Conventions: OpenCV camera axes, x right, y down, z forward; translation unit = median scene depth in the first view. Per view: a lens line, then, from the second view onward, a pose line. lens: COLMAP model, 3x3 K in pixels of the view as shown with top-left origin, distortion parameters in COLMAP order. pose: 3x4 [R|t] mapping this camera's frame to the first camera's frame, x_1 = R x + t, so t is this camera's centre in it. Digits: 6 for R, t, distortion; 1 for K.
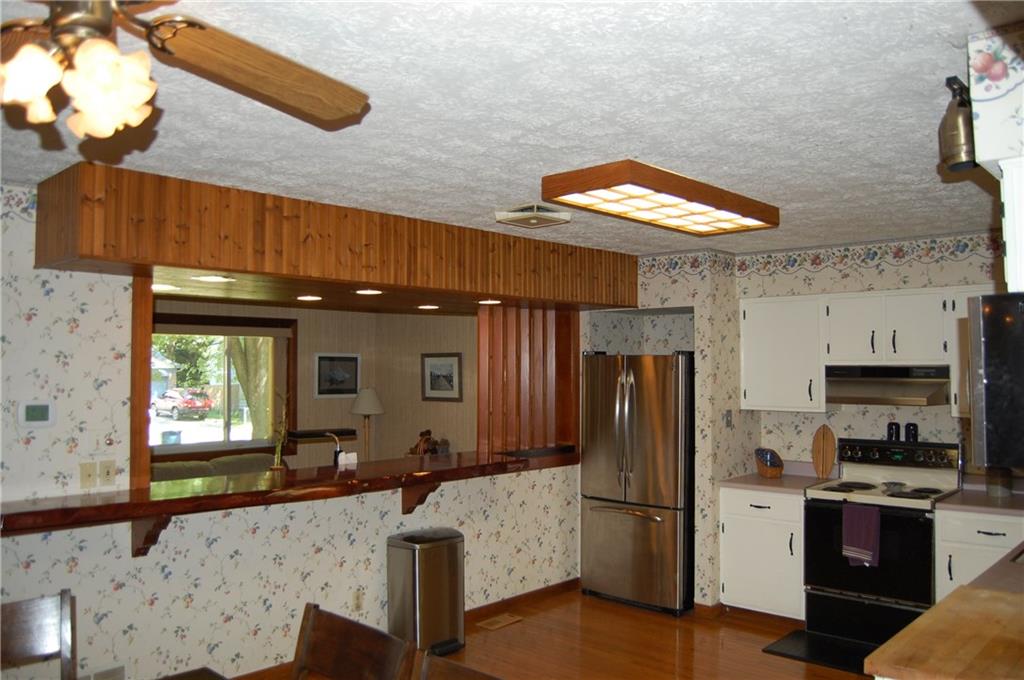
lens RADIAL K [[827.8, 0, 512.0], [0, 827.8, 340.0], [0, 0, 1]] dist [-0.061704, 0.004204]
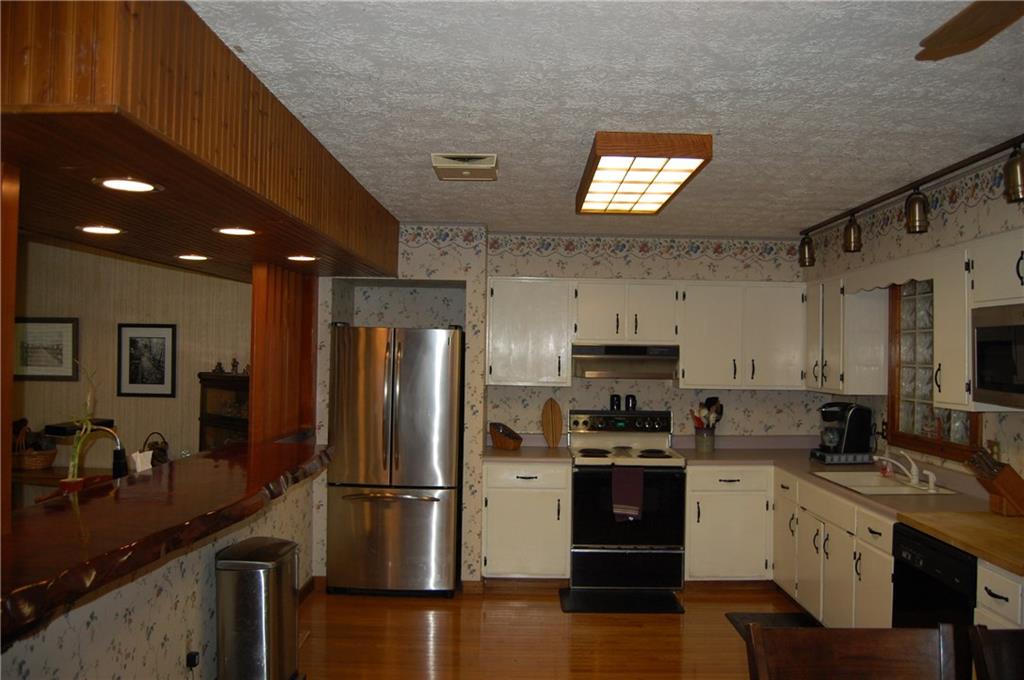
lens RADIAL K [[809.3, 0, 512.0], [0, 809.3, 340.0], [0, 0, 1]] dist [-0.079253, 0.016600]
pose [[0.734912, 0.023283, 0.677763, -0.408890], [-0.039762, 0.999171, 0.008790, 0.020183], [-0.676996, -0.033409, 0.735228, 0.264809]]
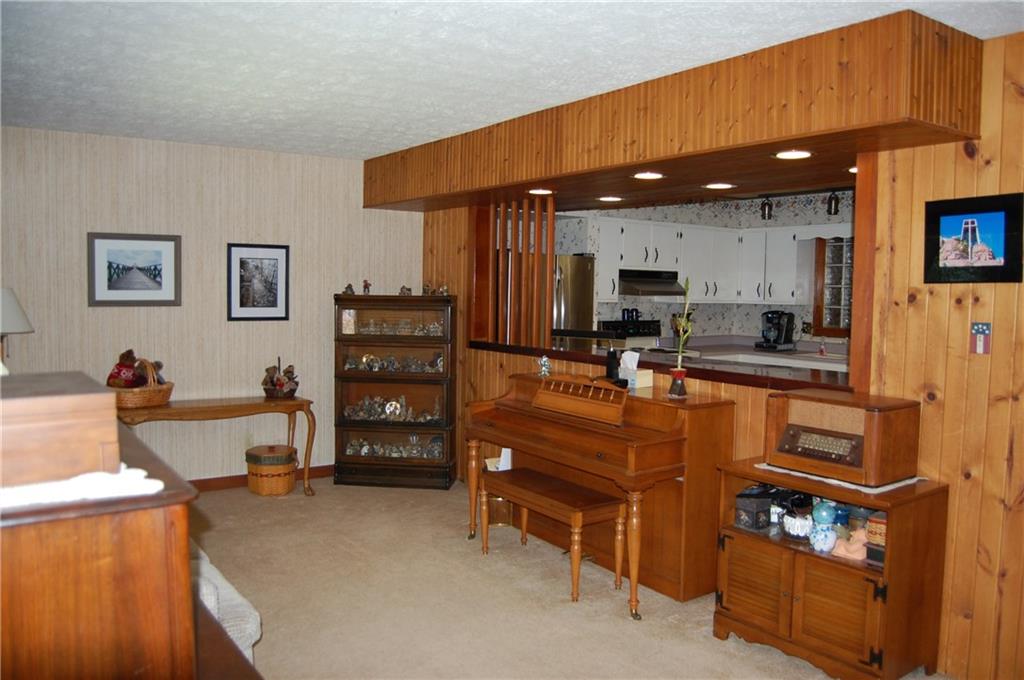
lens RADIAL K [[809.3, 0, 512.0], [0, 809.3, 340.0], [0, 0, 1]] dist [-0.079253, 0.016600]
pose [[0.220591, -0.063049, 0.973326, -1.019914], [-0.053446, 0.995628, 0.076607, 0.056065], [-0.973901, -0.068919, 0.216257, 0.878998]]
